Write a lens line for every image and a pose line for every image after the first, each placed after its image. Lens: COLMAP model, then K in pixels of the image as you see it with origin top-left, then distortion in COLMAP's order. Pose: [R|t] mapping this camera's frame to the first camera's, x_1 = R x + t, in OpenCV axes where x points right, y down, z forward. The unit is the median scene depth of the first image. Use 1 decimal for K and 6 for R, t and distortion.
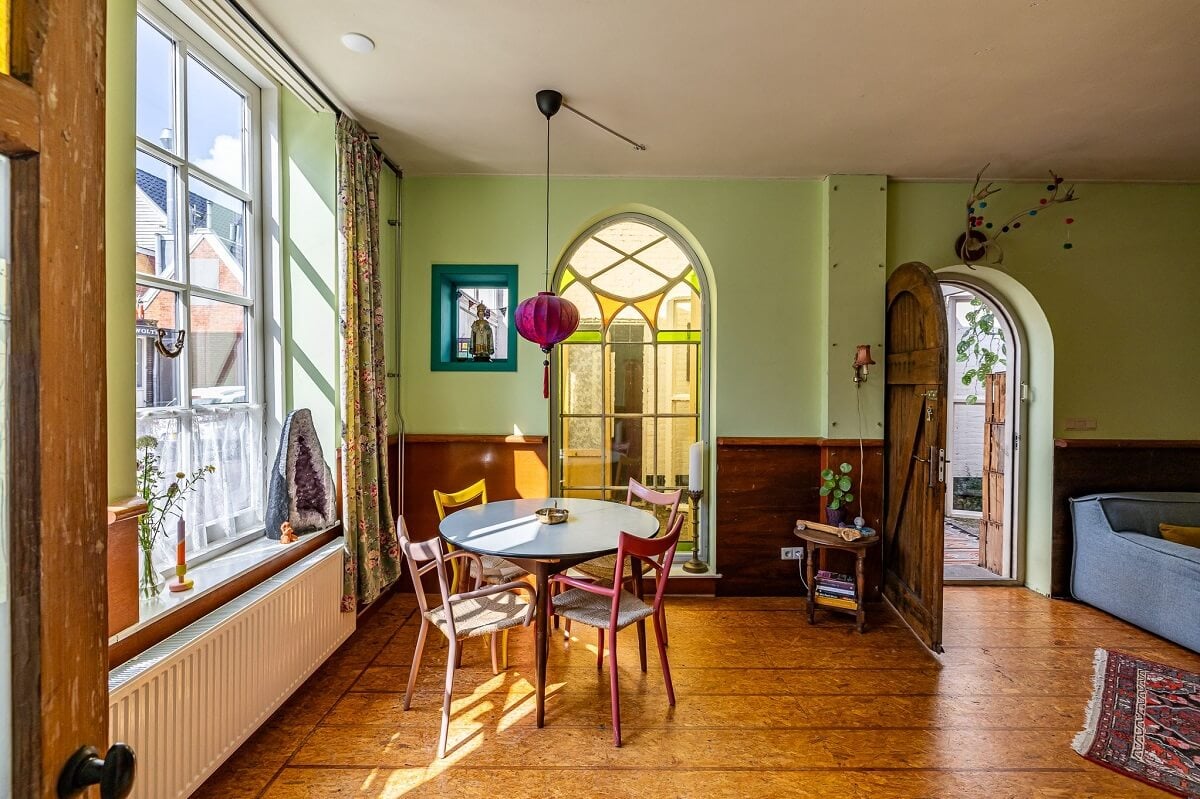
lens RADIAL K [[536.5, 0, 588.8], [0, 536.5, 386.1], [0, 0, 1]] dist [0.000140, 0.000101]
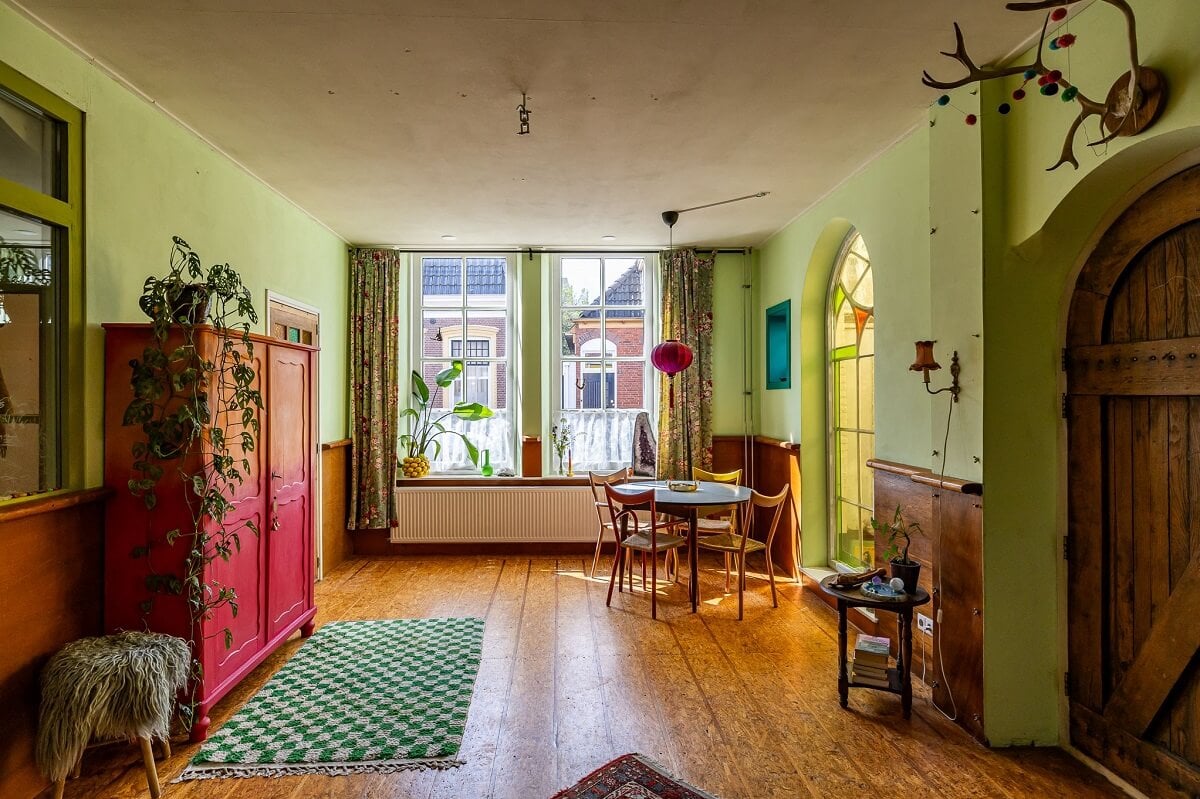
lens RADIAL K [[627.4, 0, 597.5], [0, 627.4, 386.6], [0, 0, 1]] dist [0.000074, -0.000036]
pose [[0.059011, -0.025297, -0.997937, 1.659965], [-0.003889, 0.999665, -0.025571, 0.008166], [0.998250, 0.005390, 0.058893, 0.662615]]
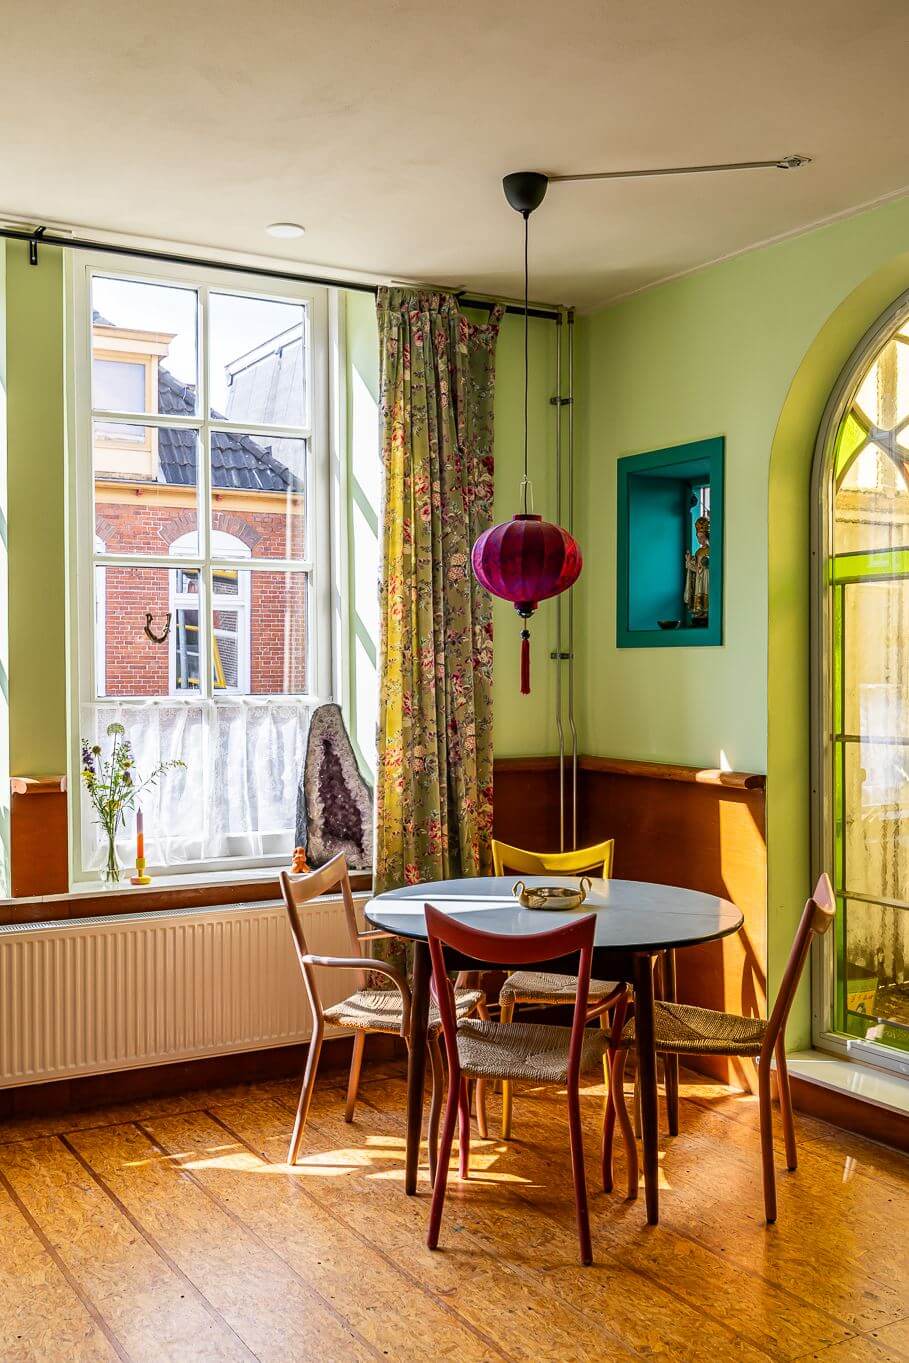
lens RADIAL K [[1313.4, 0, 454.5], [0, 1313.4, 681.5], [0, 0, 1]] dist [0.000219, 0.007239]
pose [[0.517768, 0.003317, -0.855515, 1.082090], [-0.001497, 0.999994, 0.002971, 0.005242], [0.855520, -0.000257, 0.517770, 0.182466]]
